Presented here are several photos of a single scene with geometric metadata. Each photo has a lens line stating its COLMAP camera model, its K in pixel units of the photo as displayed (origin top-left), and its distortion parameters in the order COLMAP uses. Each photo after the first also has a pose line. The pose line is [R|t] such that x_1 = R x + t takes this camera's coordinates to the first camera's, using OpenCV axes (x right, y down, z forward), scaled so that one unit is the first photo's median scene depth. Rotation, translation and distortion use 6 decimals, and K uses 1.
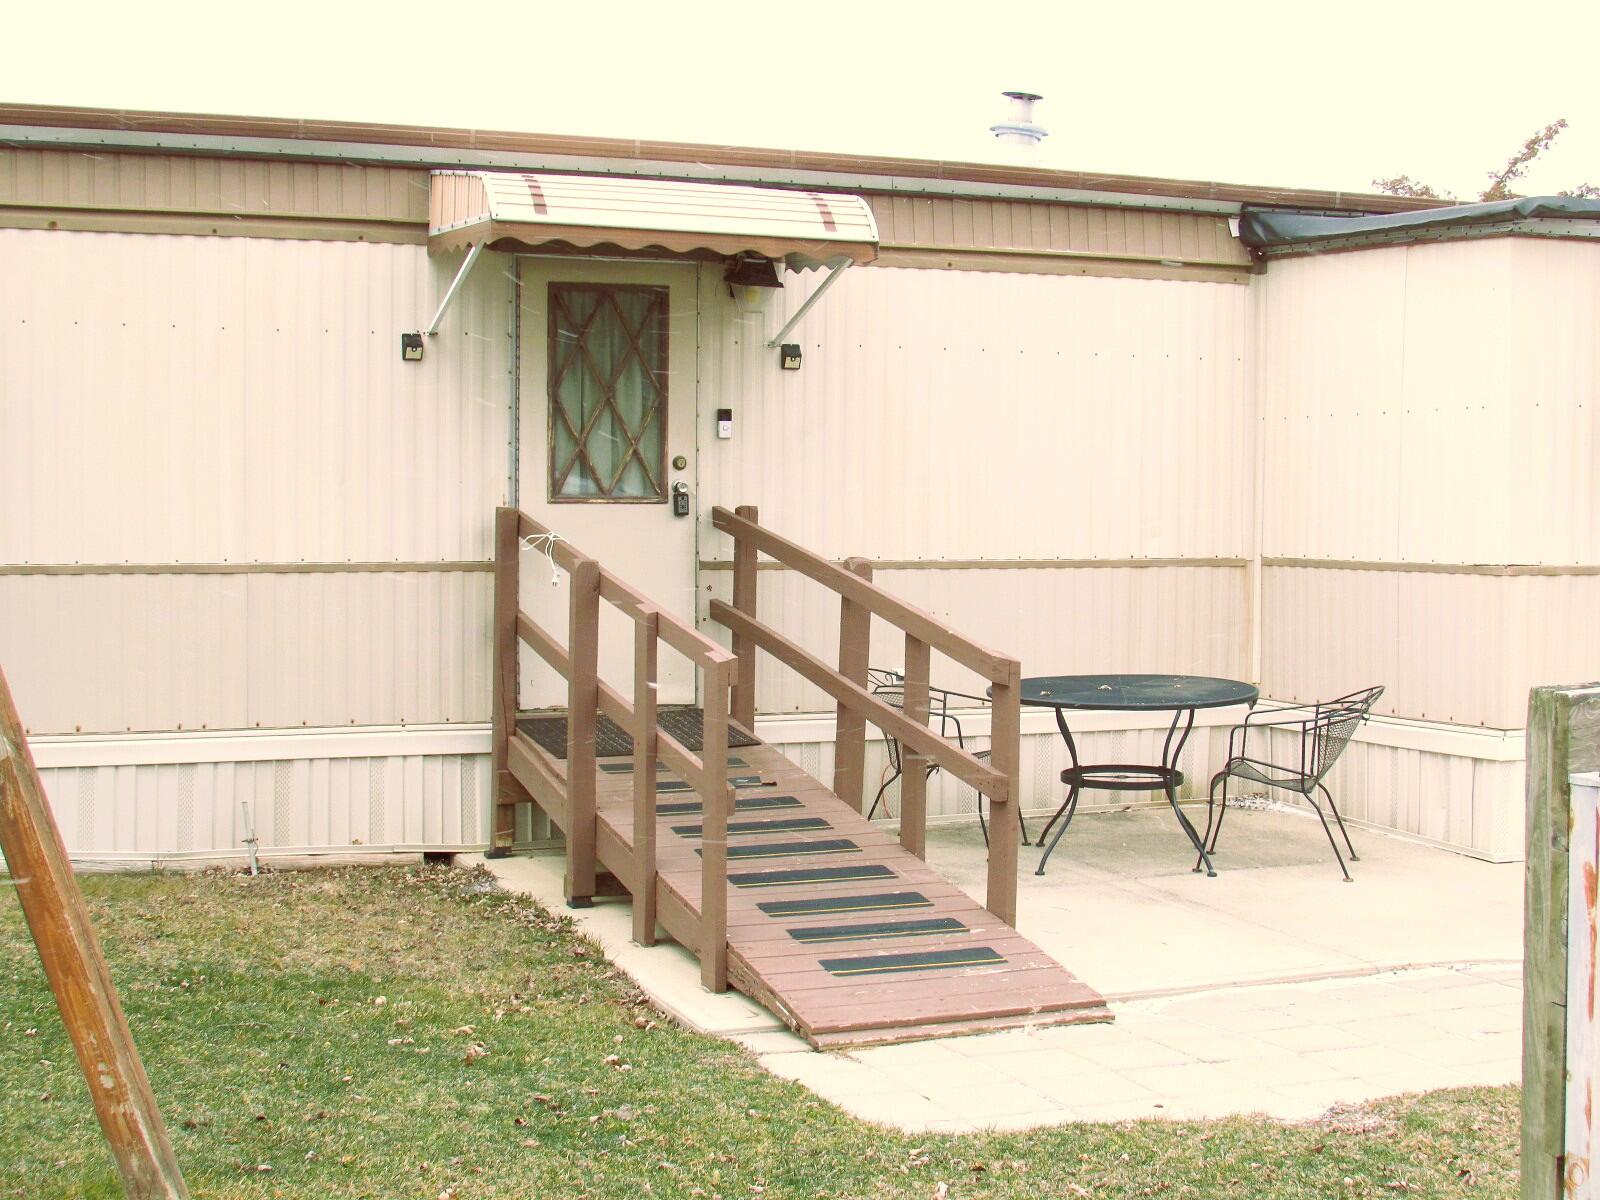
lens RADIAL K [[2497.2, 0, 800.0], [0, 2497.2, 600.0], [0, 0, 1]] dist [-0.063710, -0.057833]
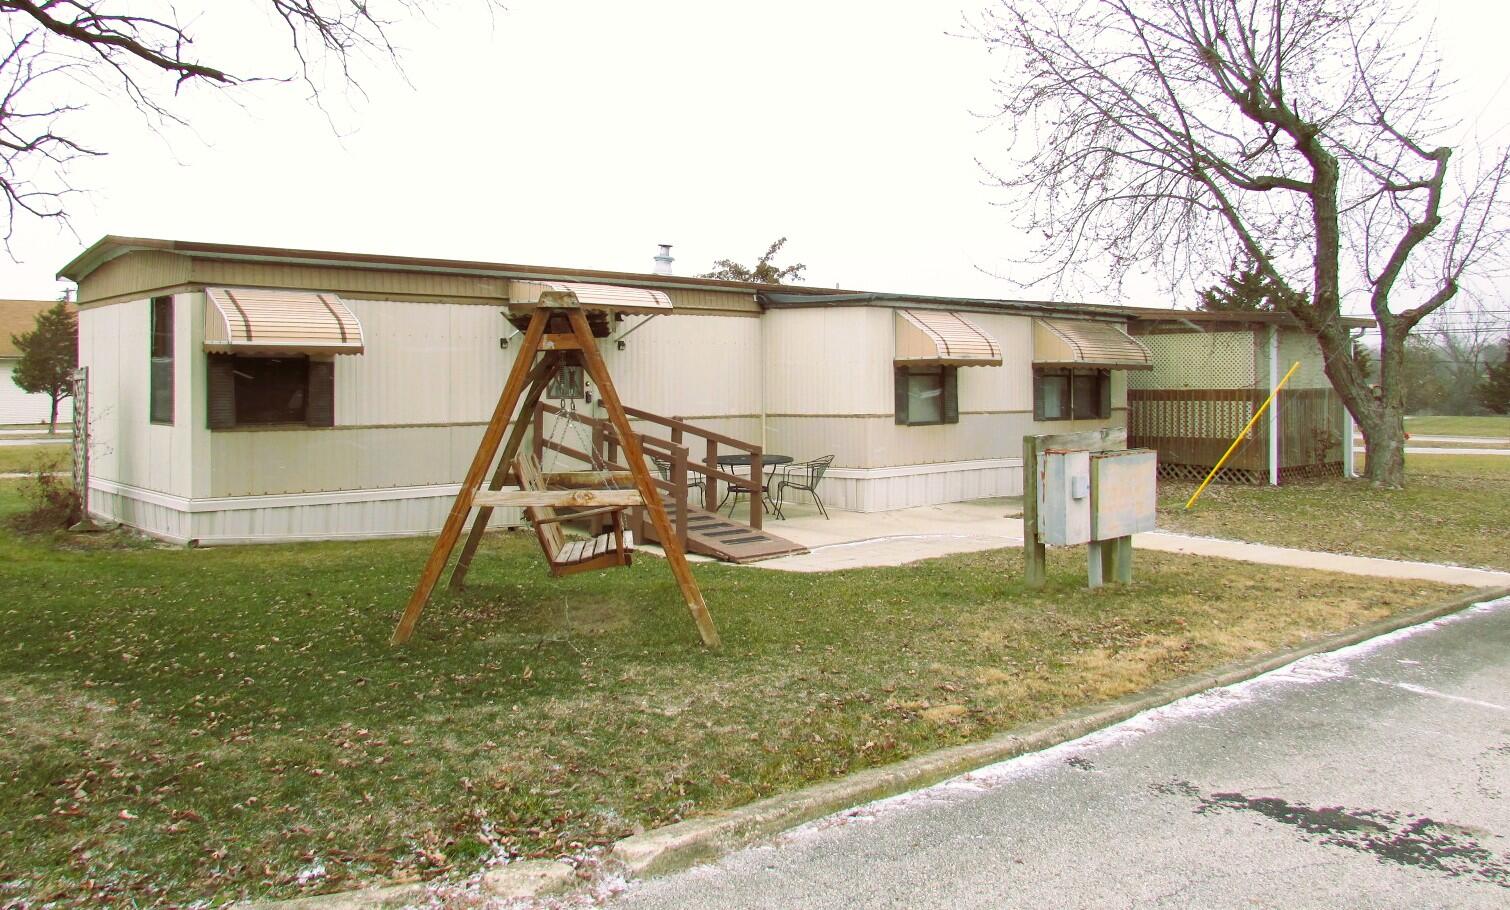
lens RADIAL K [[1255.3, 0, 755.3], [0, 1255.3, 396.0], [0, 0, 1]] dist [-0.000534, 0.001420]
pose [[0.938666, -0.014718, 0.344514, -0.359356], [0.026817, 0.999179, -0.030378, 0.006387], [-0.343784, 0.037754, 0.938290, -0.383514]]
